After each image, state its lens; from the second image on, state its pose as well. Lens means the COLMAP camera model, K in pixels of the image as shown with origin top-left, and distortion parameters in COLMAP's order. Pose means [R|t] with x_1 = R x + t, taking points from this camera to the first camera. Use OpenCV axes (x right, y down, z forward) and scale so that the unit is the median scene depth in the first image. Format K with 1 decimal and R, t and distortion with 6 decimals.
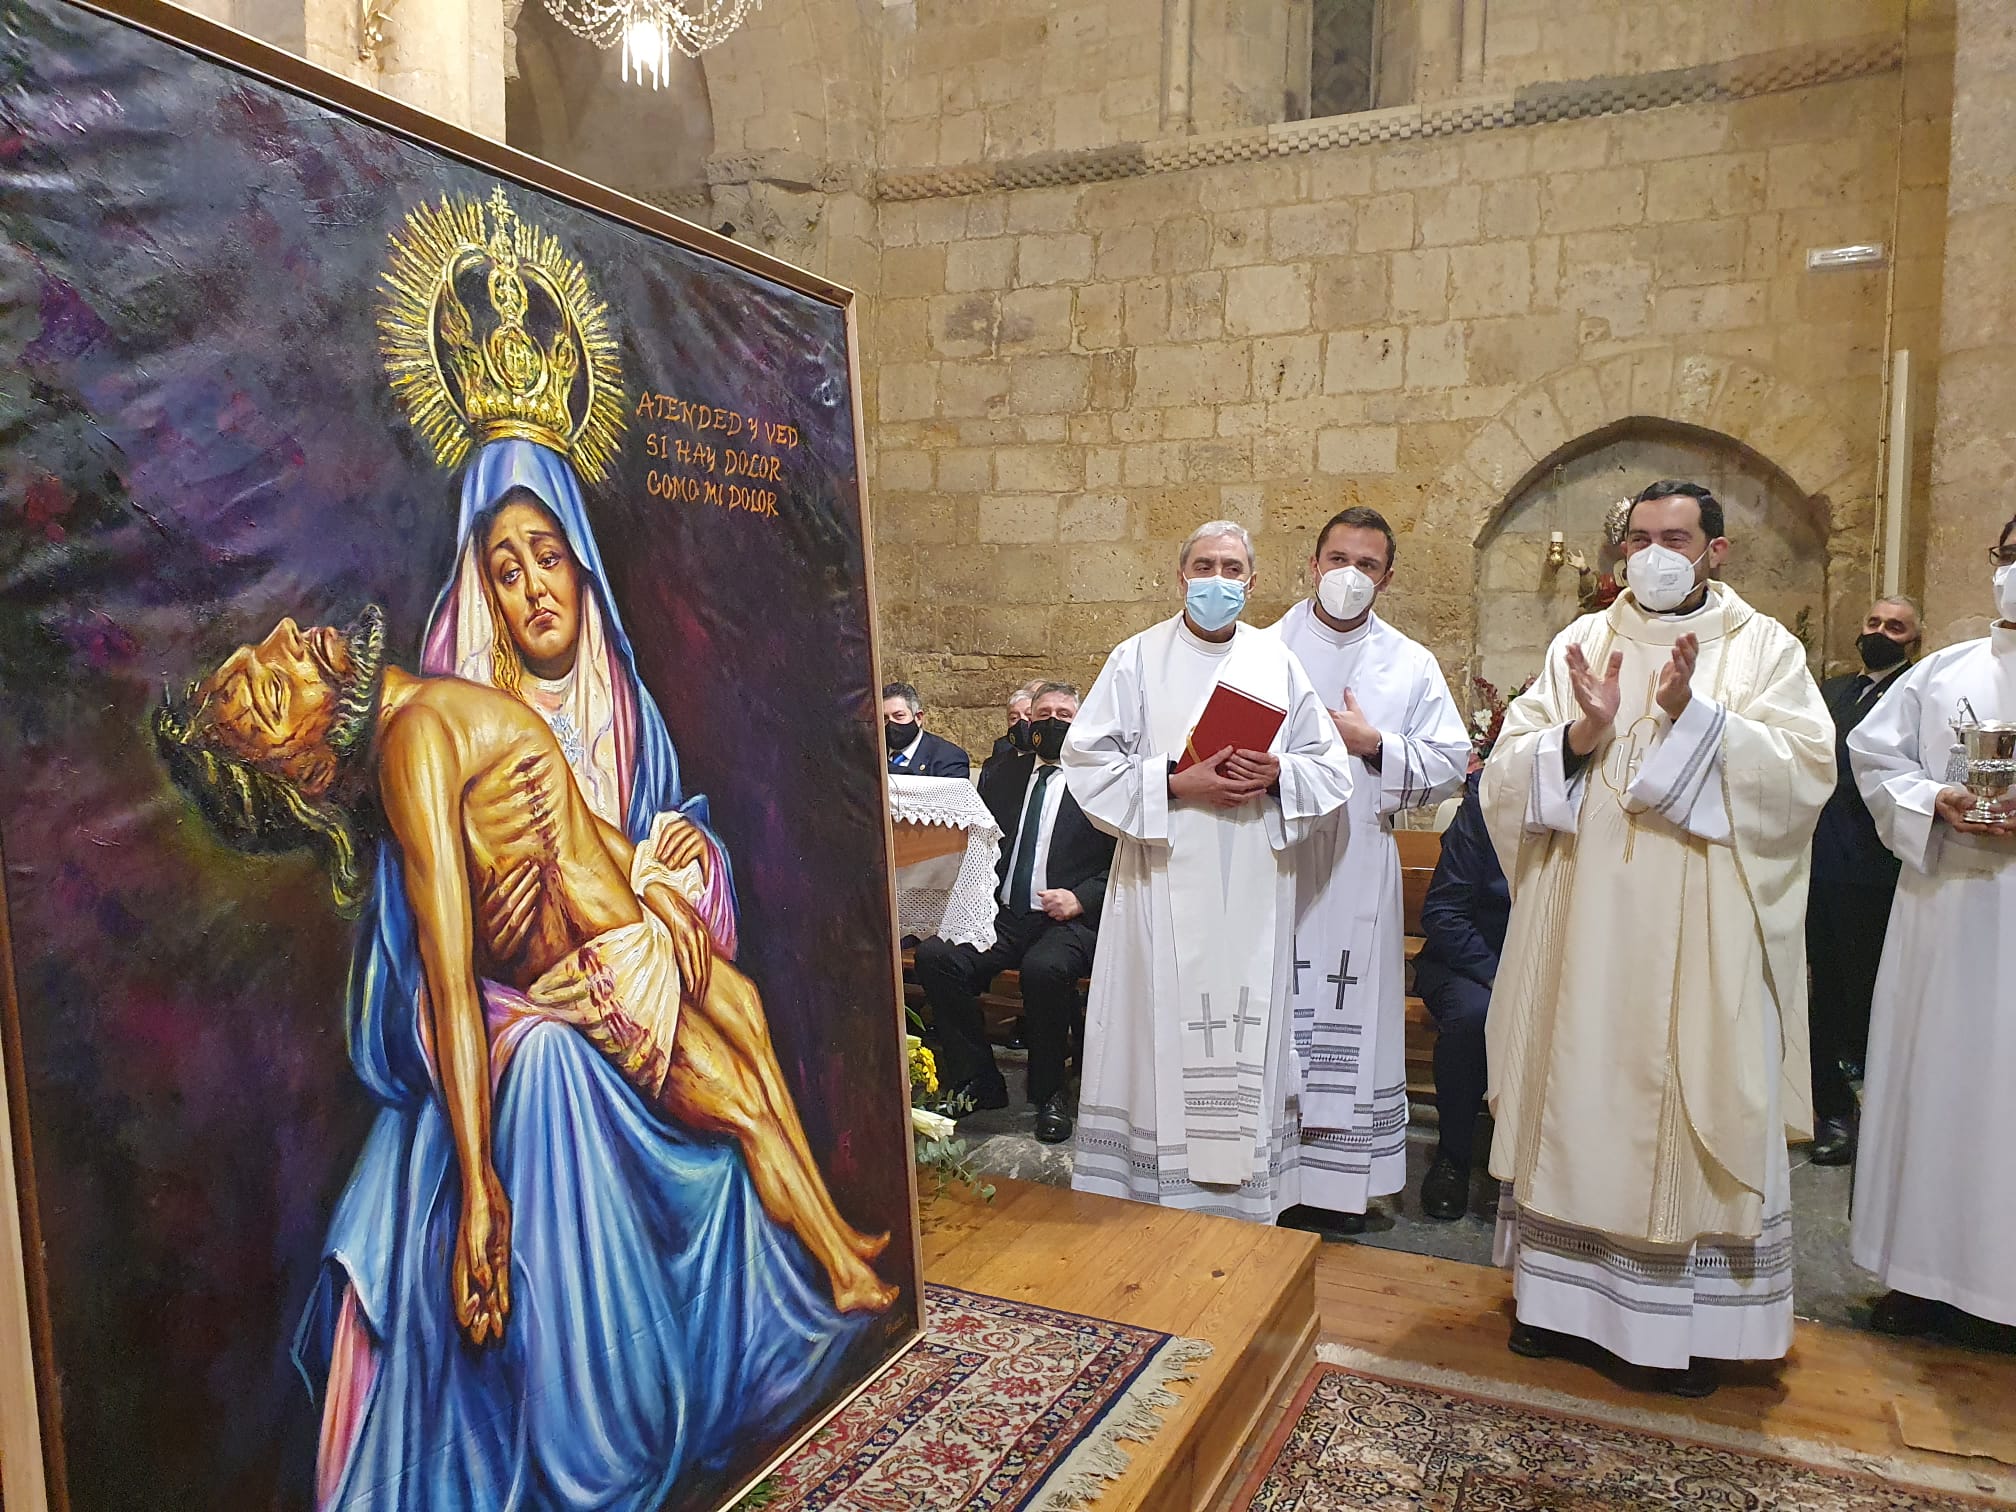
lens RADIAL K [[1560.3, 0, 994.5], [0, 1560.3, 757.4], [0, 0, 1]] dist [0.024418, -0.007569]
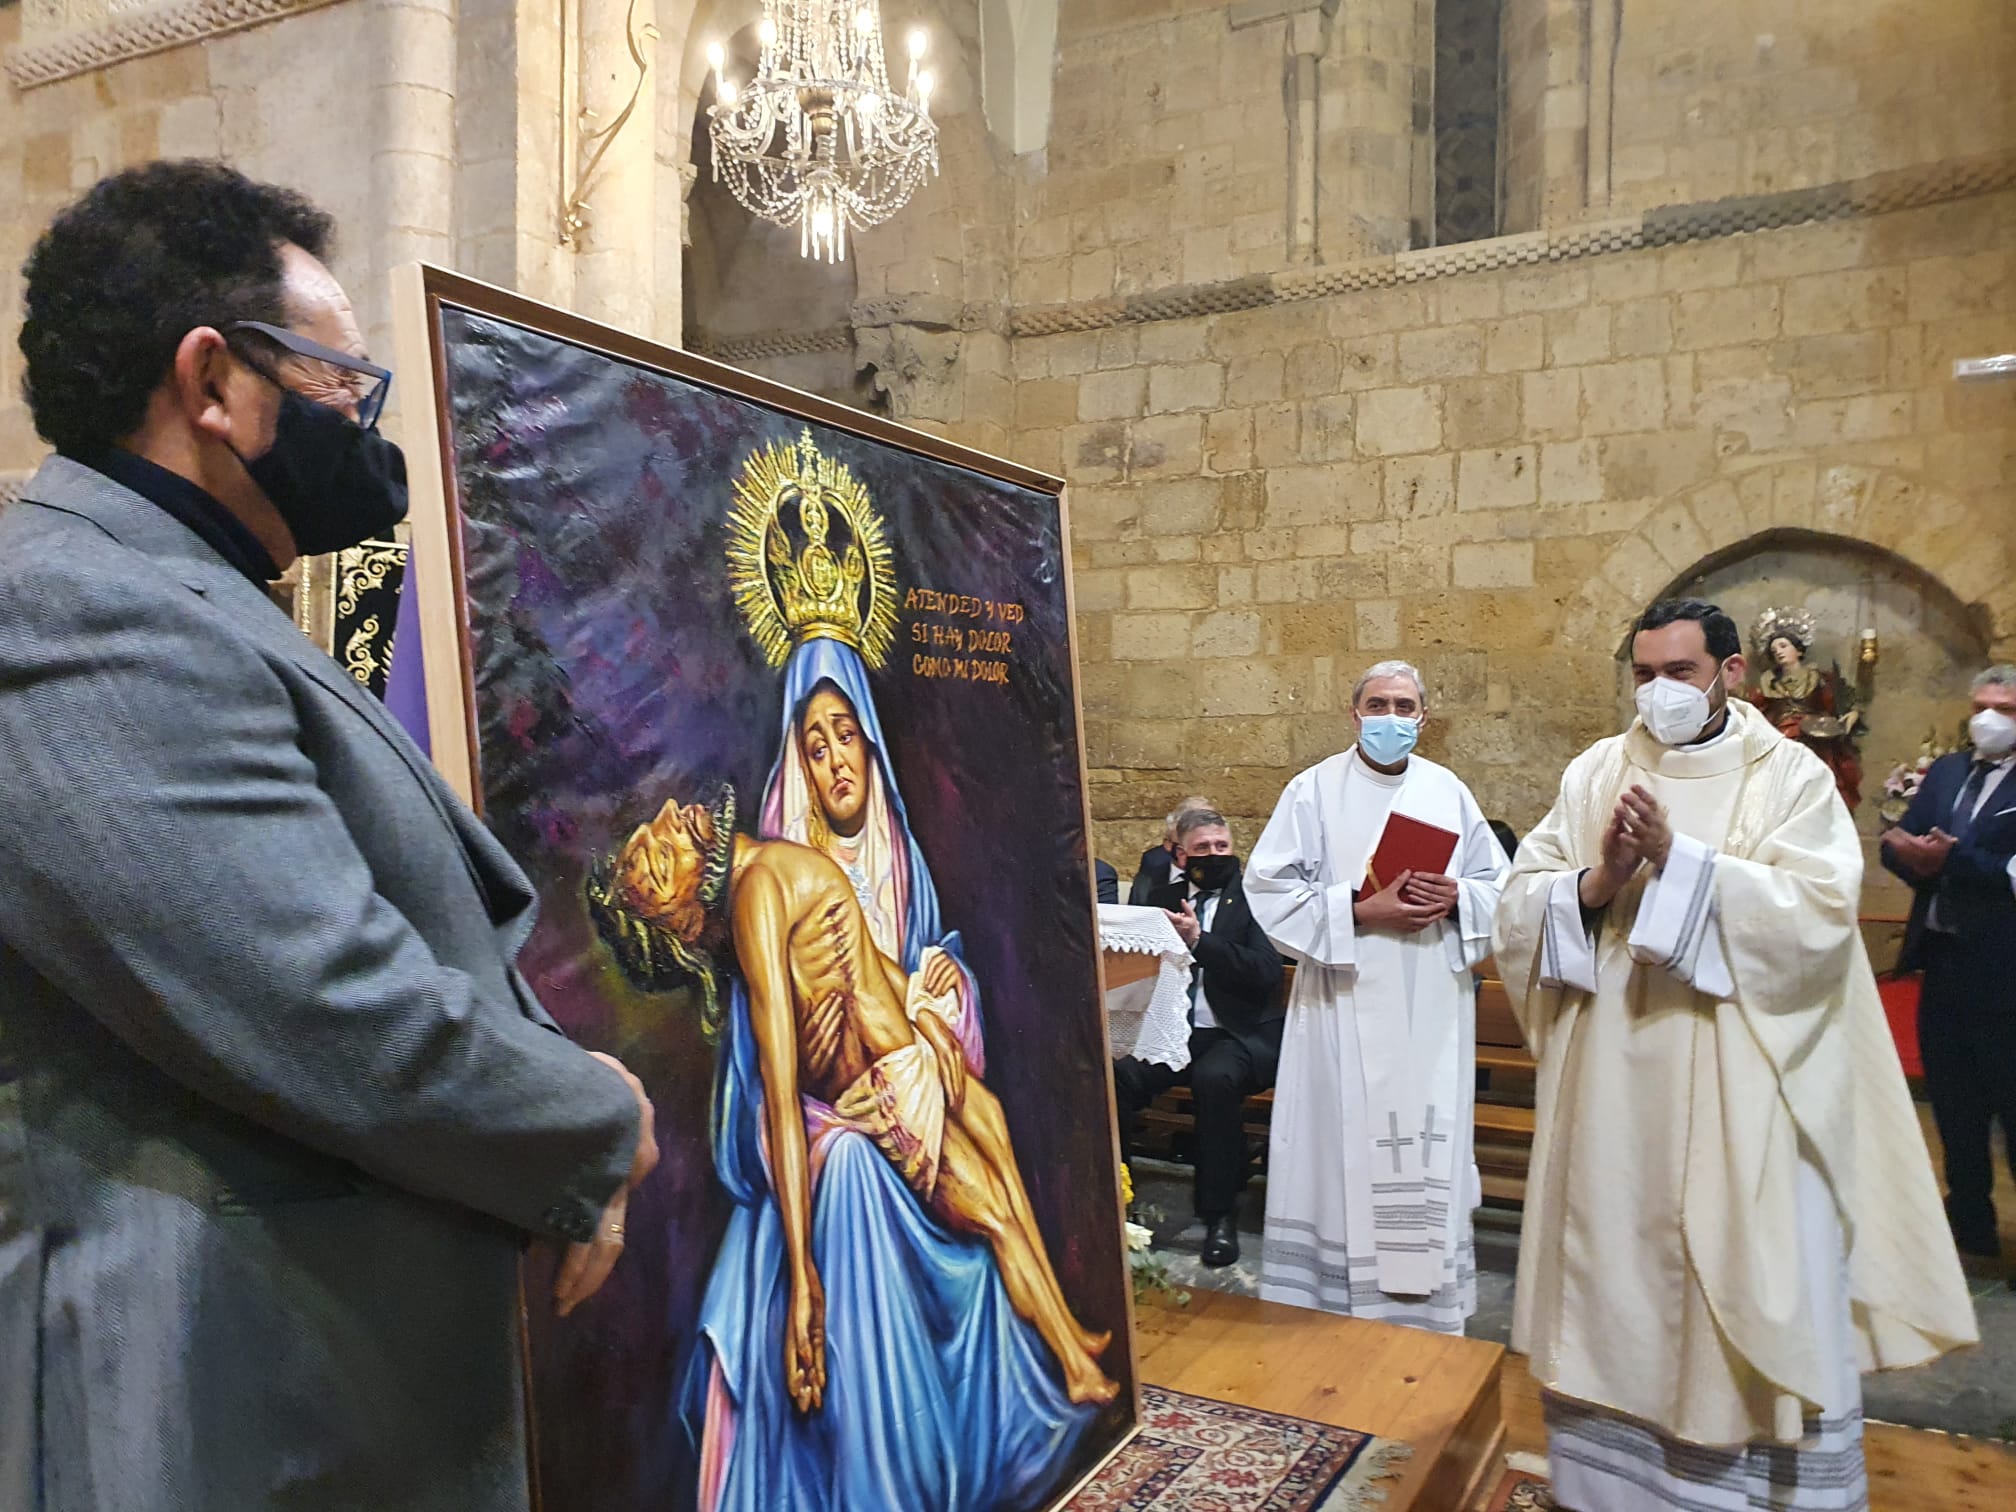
lens RADIAL K [[1578.6, 0, 965.4], [0, 1578.6, 766.9], [0, 0, 1]] dist [0.025517, -0.004931]
pose [[0.996320, -0.011267, -0.084963, -0.073528], [0.006242, 0.998228, -0.059175, -0.025190], [0.085479, 0.058427, 0.994625, -0.137128]]
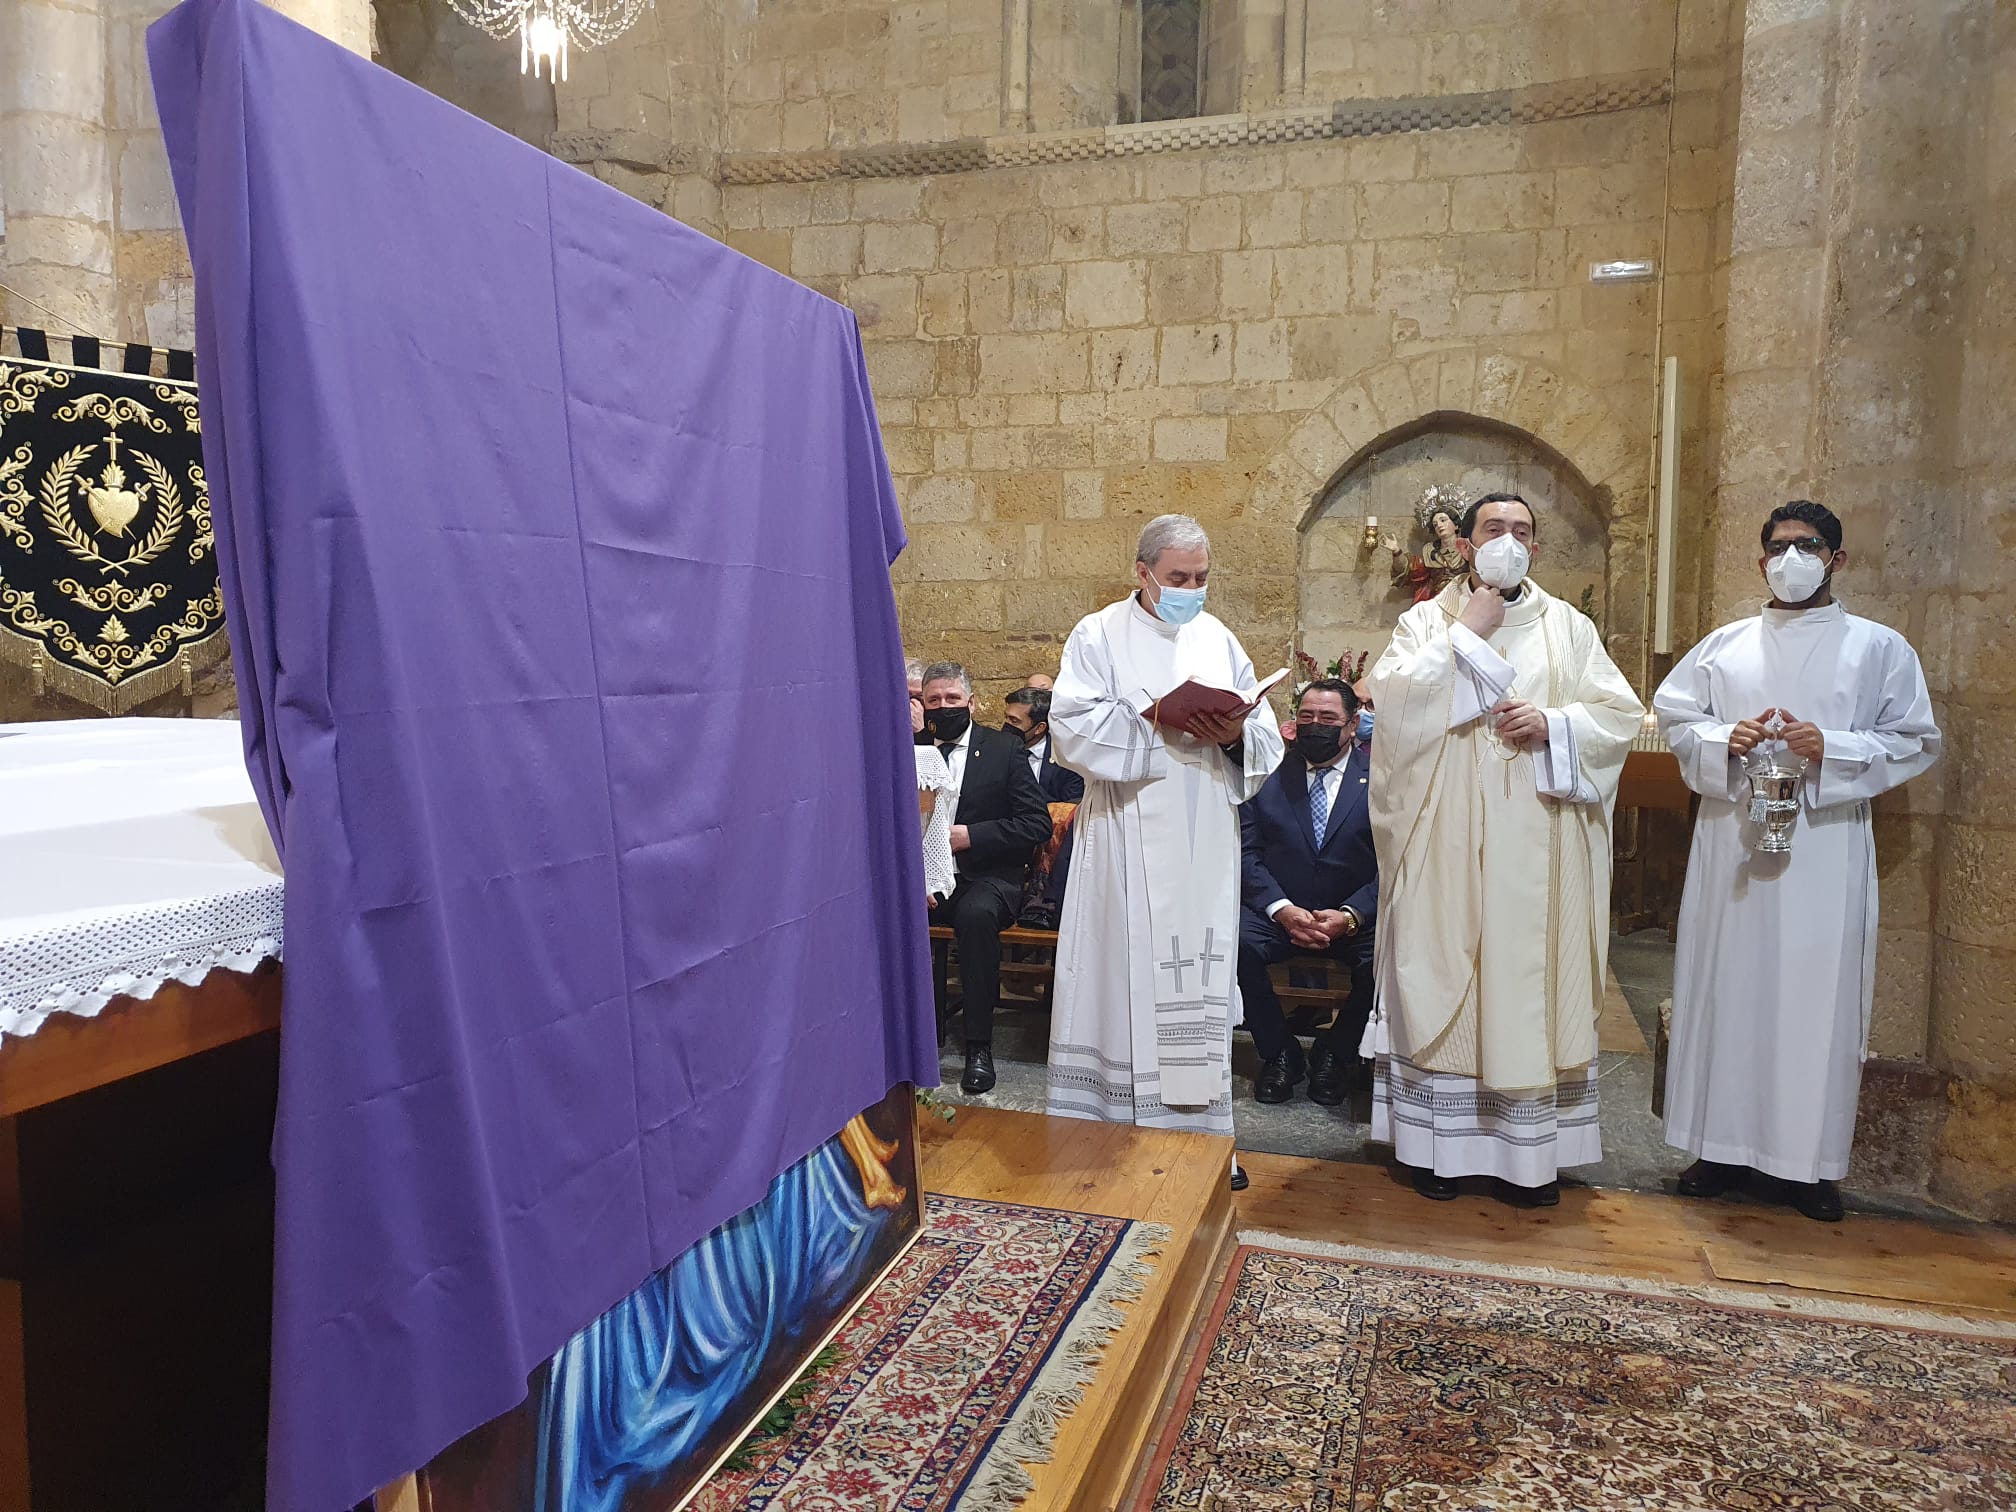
lens RADIAL K [[1560.3, 0, 987.9], [0, 1560.3, 765.1], [0, 0, 1]] dist [0.024418, -0.007569]
pose [[0.991475, -0.014781, 0.129455, -0.154652], [0.012056, 0.999690, 0.021807, 0.005021], [-0.129737, -0.020060, 0.991346, -0.142673]]
